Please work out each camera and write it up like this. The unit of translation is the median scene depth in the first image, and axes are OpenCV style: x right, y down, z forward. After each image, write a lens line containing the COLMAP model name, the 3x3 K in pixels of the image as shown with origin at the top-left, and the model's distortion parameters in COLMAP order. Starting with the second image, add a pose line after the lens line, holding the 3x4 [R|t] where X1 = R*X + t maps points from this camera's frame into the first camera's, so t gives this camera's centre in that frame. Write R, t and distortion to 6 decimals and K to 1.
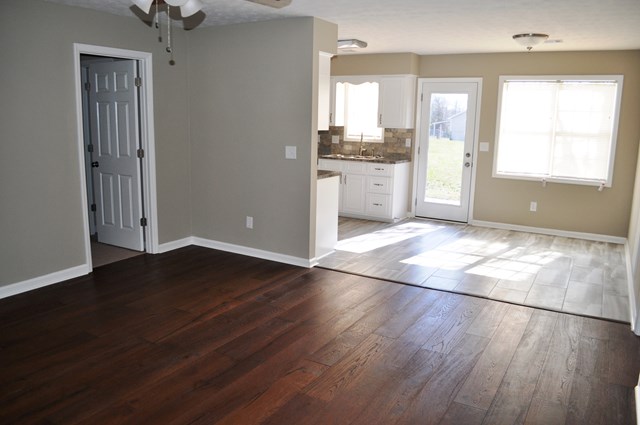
lens RADIAL K [[504.1, 0, 320.0], [0, 504.1, 212.5], [0, 0, 1]] dist [-0.084406, 0.014432]
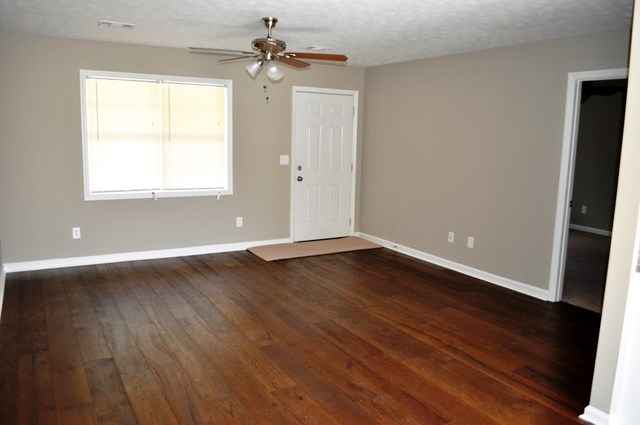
lens RADIAL K [[504.1, 0, 320.0], [0, 504.1, 212.5], [0, 0, 1]] dist [-0.084406, 0.014432]
pose [[-0.479864, 0.101870, -0.871409, 0.372474], [-0.201876, 0.953764, 0.222666, -0.109535], [0.853801, 0.282766, -0.437111, 0.618202]]
